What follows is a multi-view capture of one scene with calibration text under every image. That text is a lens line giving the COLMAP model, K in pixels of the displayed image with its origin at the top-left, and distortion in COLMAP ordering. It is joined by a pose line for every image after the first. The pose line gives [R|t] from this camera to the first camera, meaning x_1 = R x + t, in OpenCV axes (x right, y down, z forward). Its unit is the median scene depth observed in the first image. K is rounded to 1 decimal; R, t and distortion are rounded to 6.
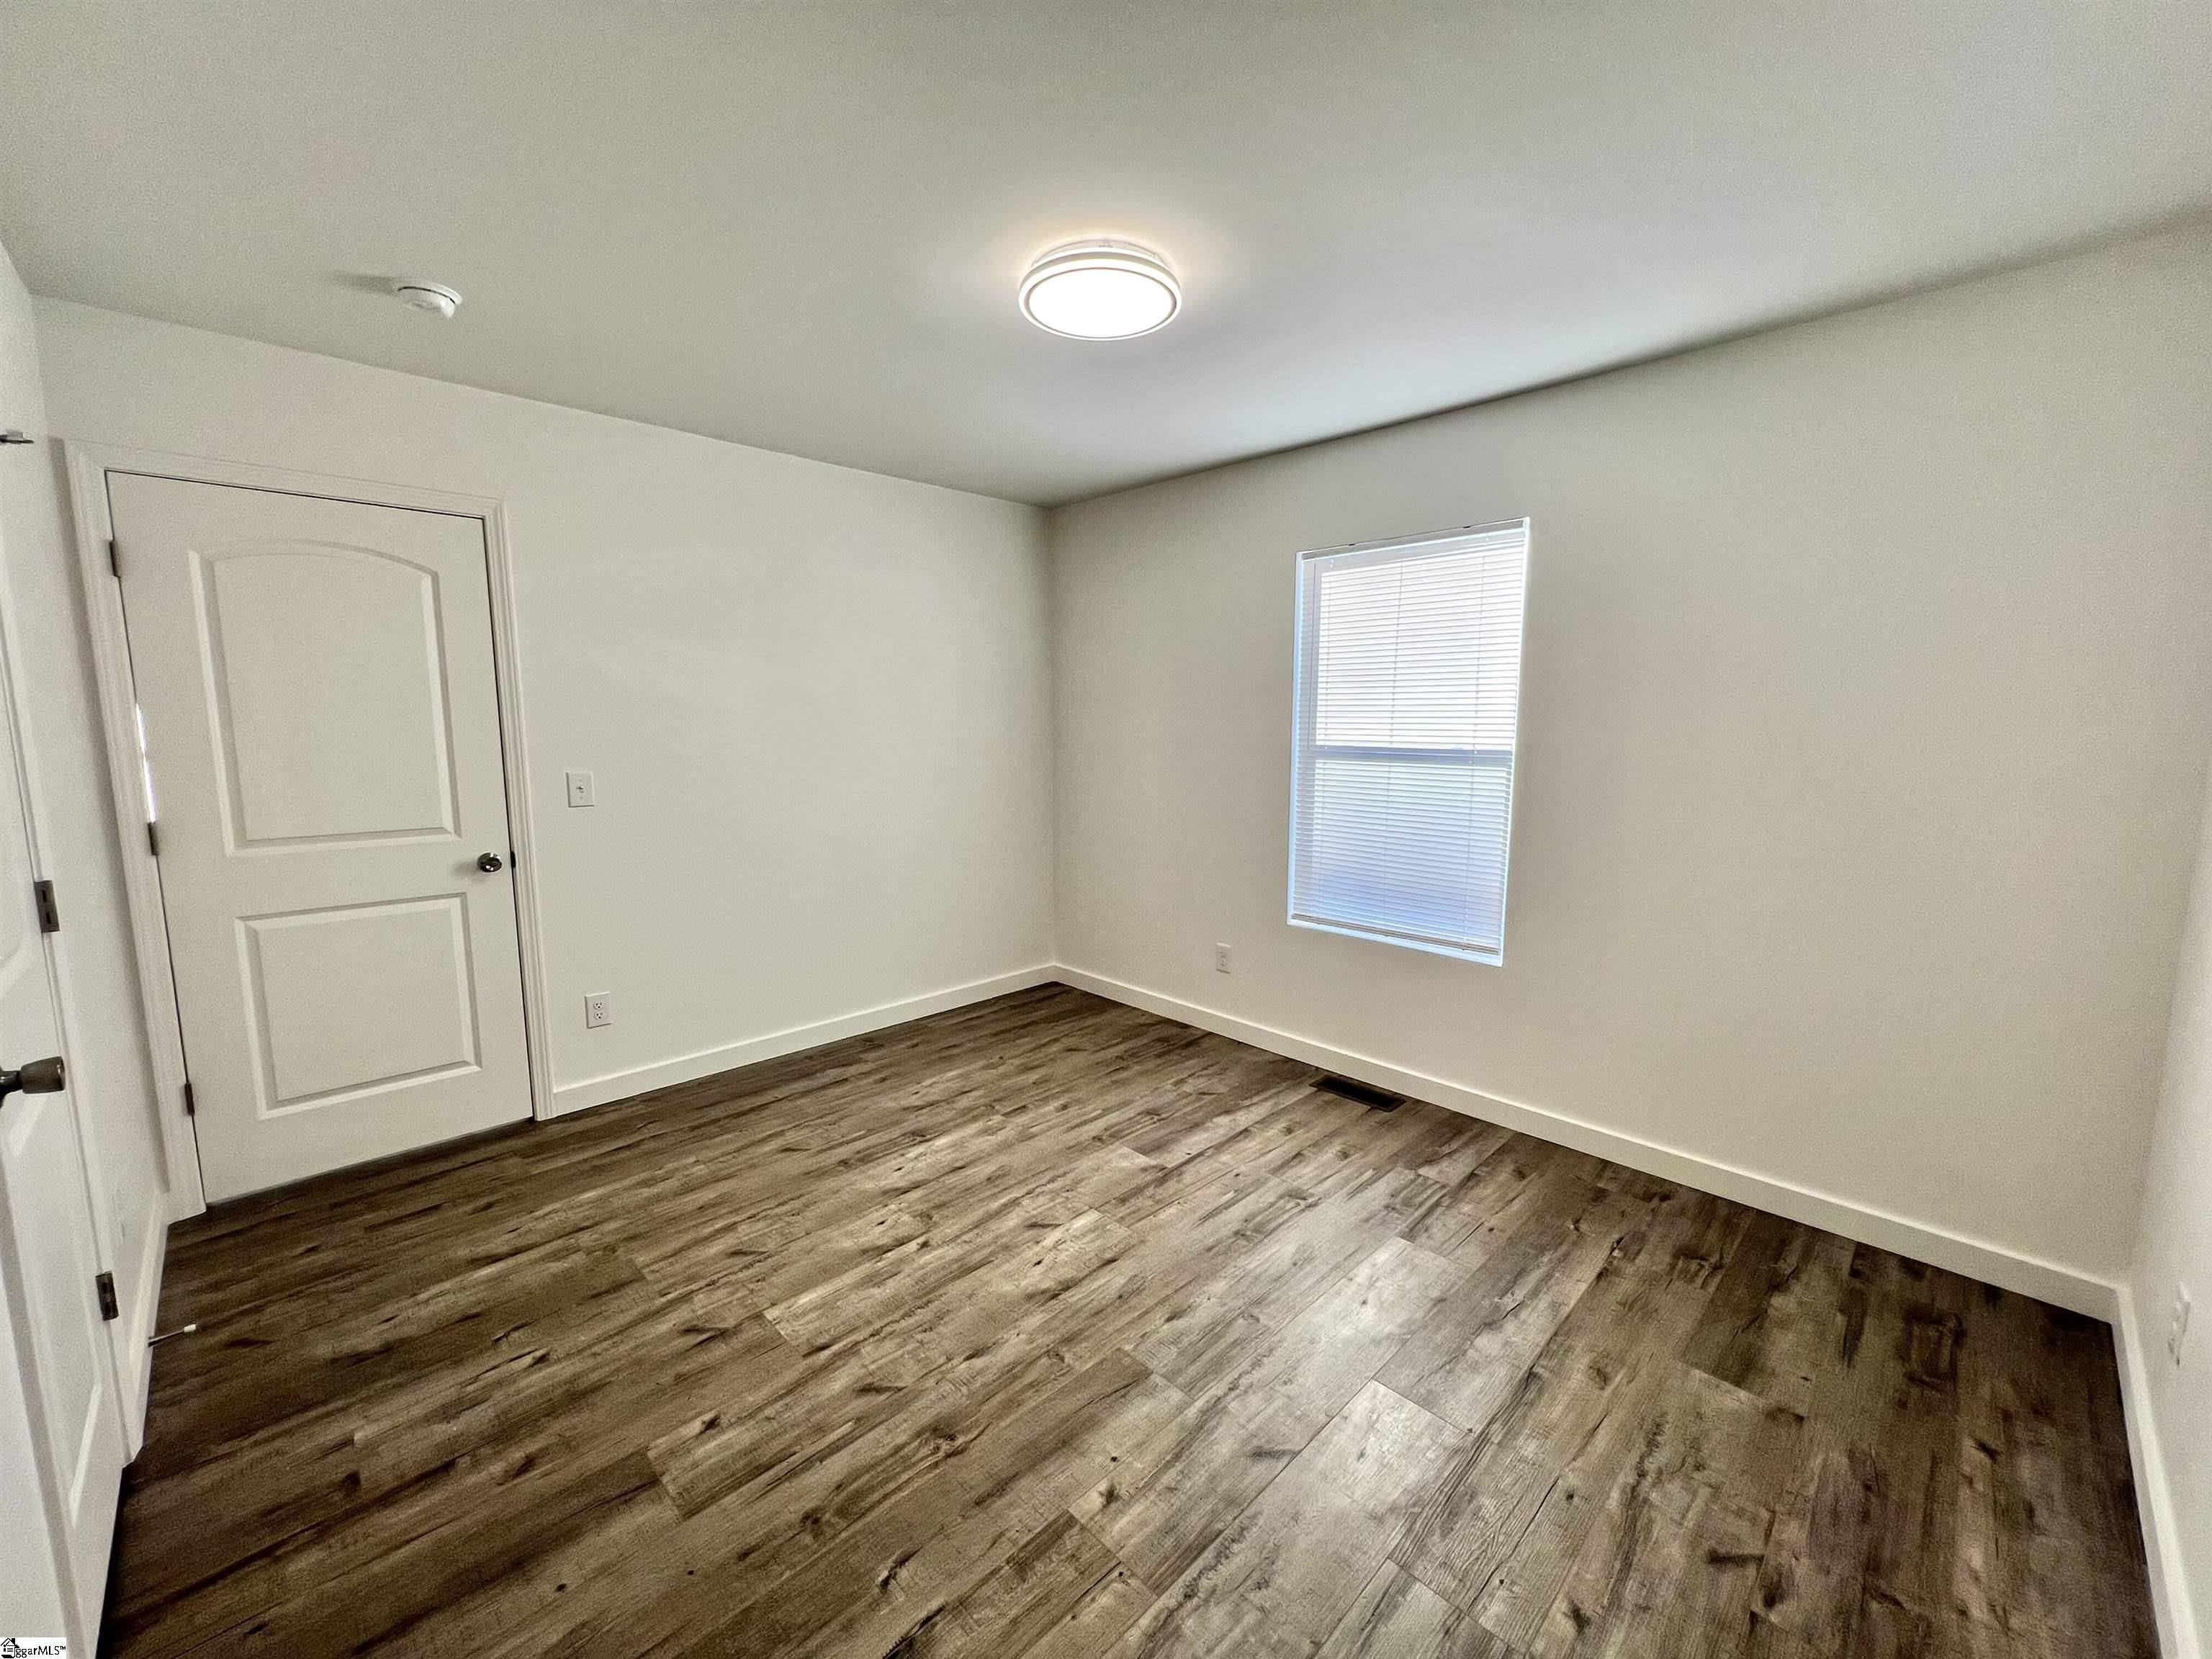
lens RADIAL K [[890.1, 0, 1109.2], [0, 890.1, 830.8], [0, 0, 1]] dist [-0.002163, 0.001183]
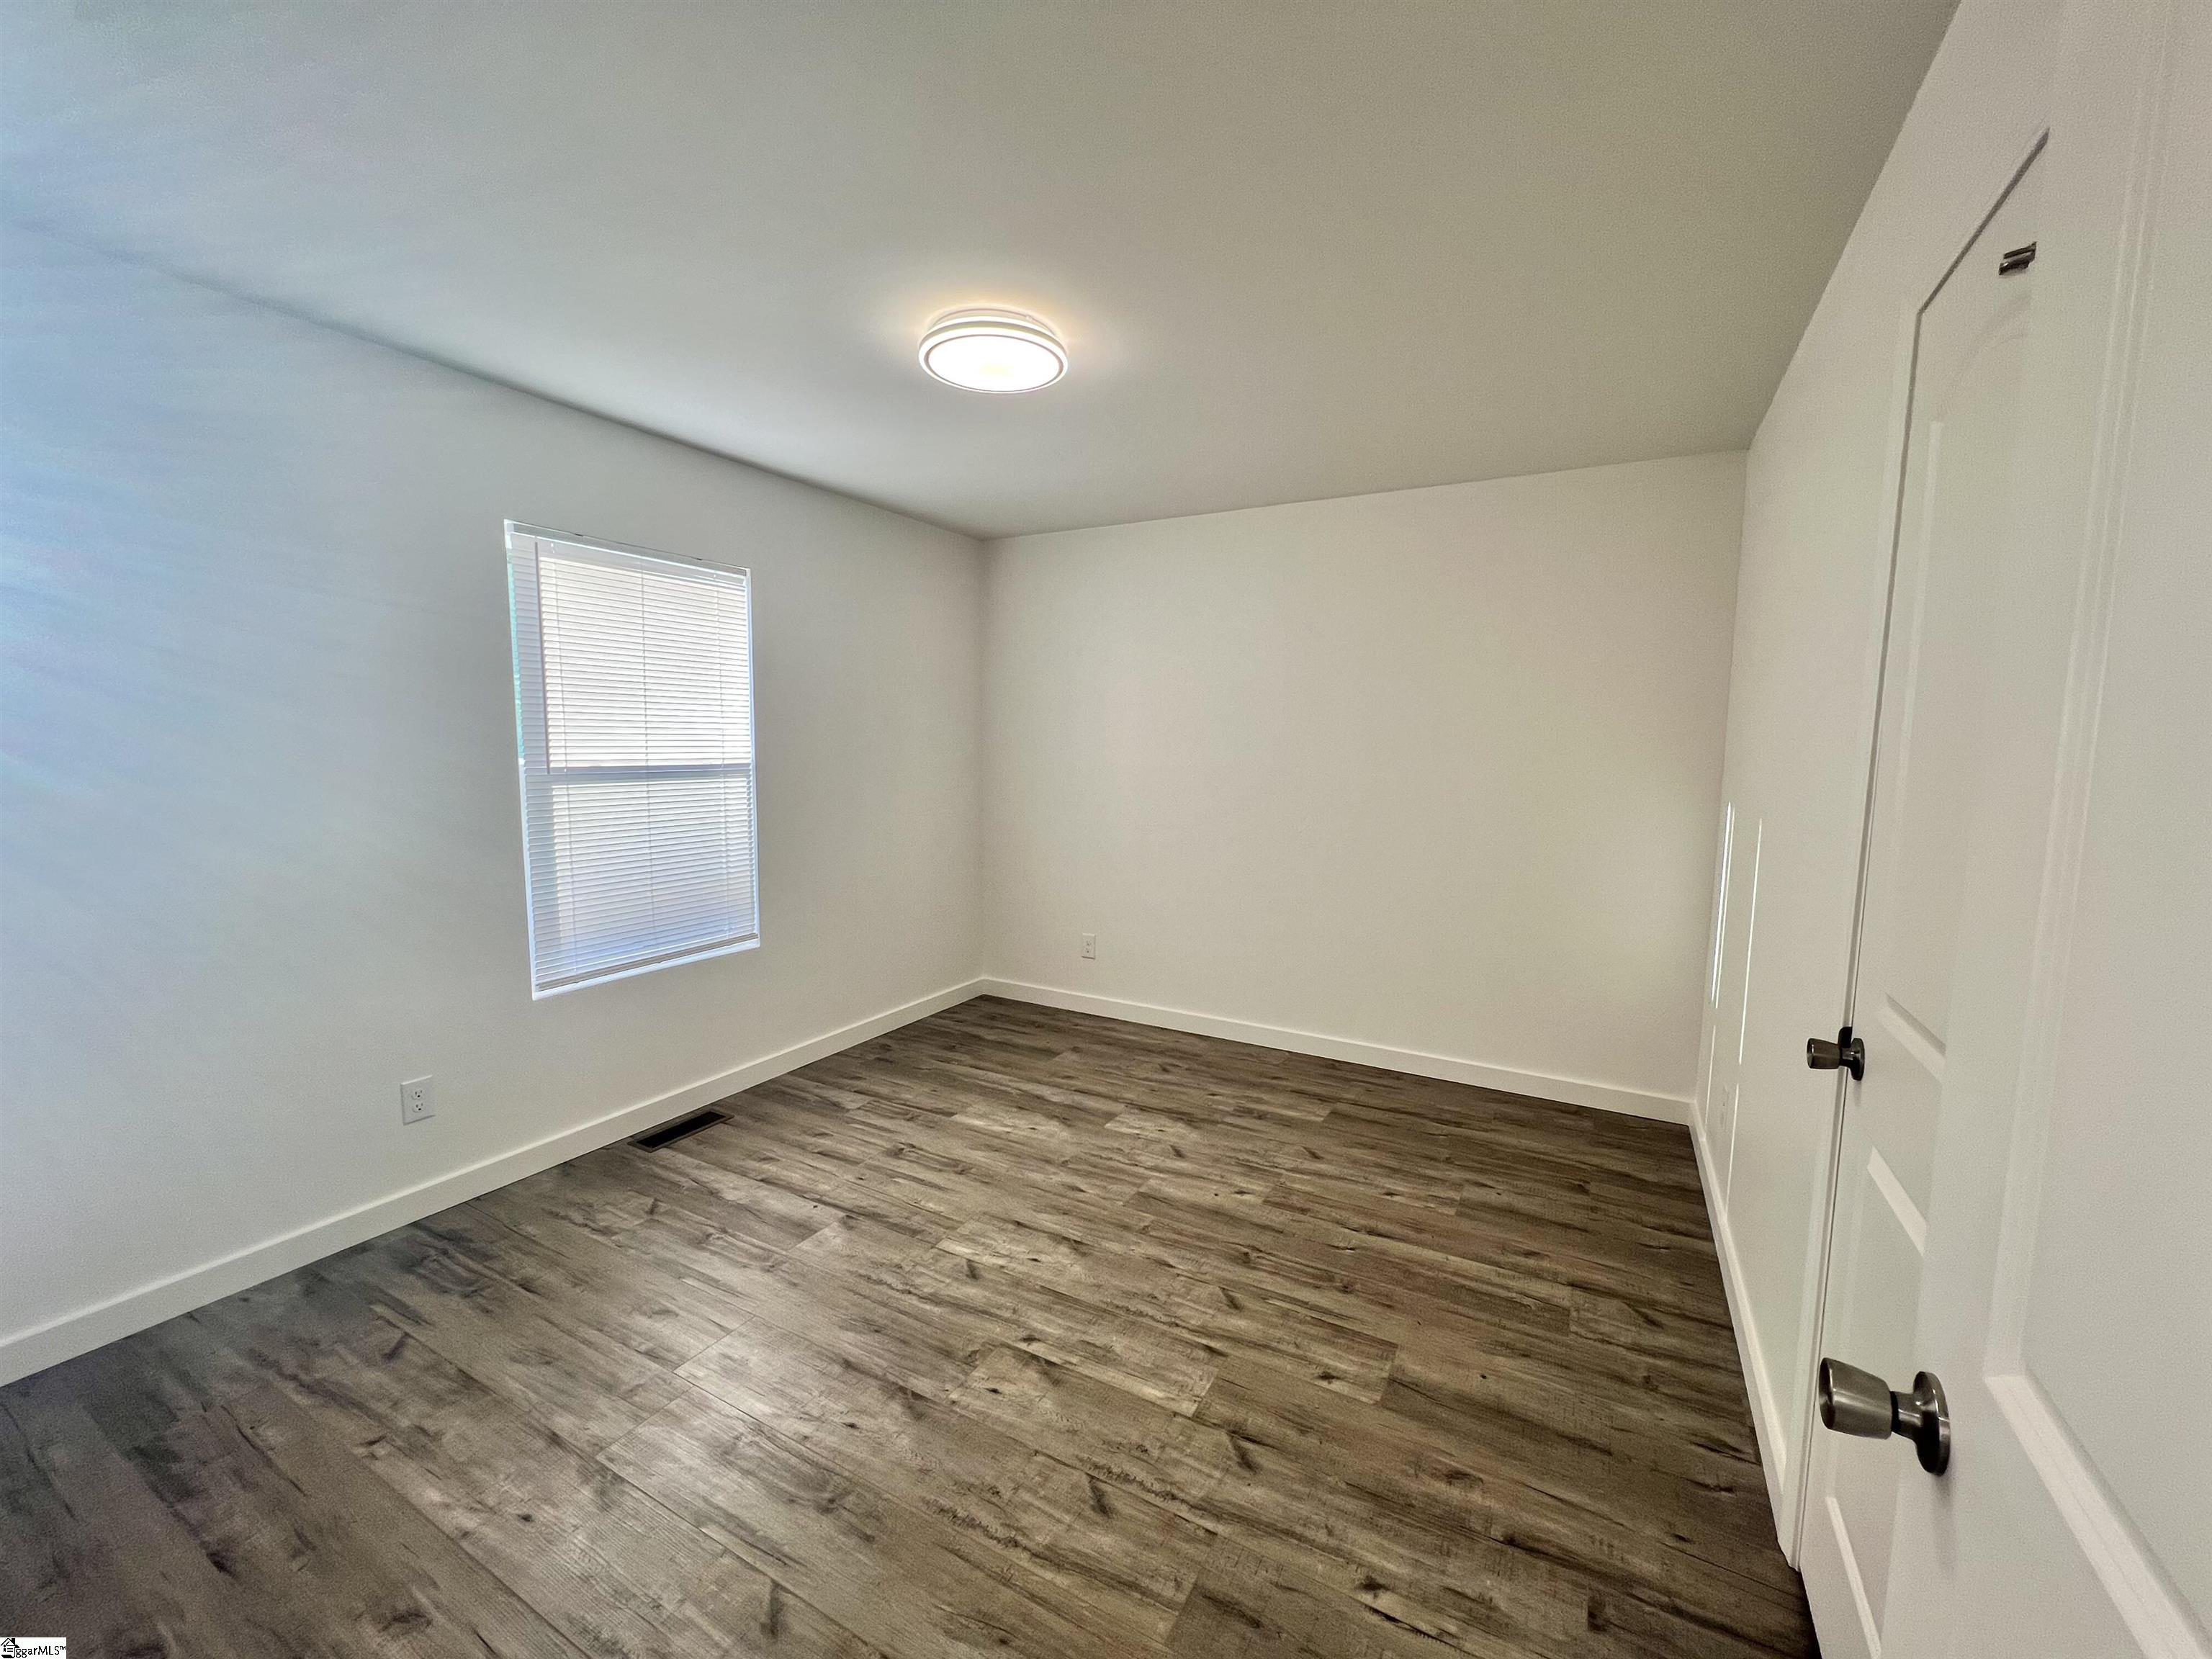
lens RADIAL K [[890.1, 0, 1109.2], [0, 890.1, 830.8], [0, 0, 1]] dist [-0.002163, 0.001183]
pose [[-0.283428, -0.102727, 0.953476, -1.022019], [0.111928, 0.983908, 0.139277, -0.141322], [-0.952439, 0.146196, -0.267369, 1.095951]]
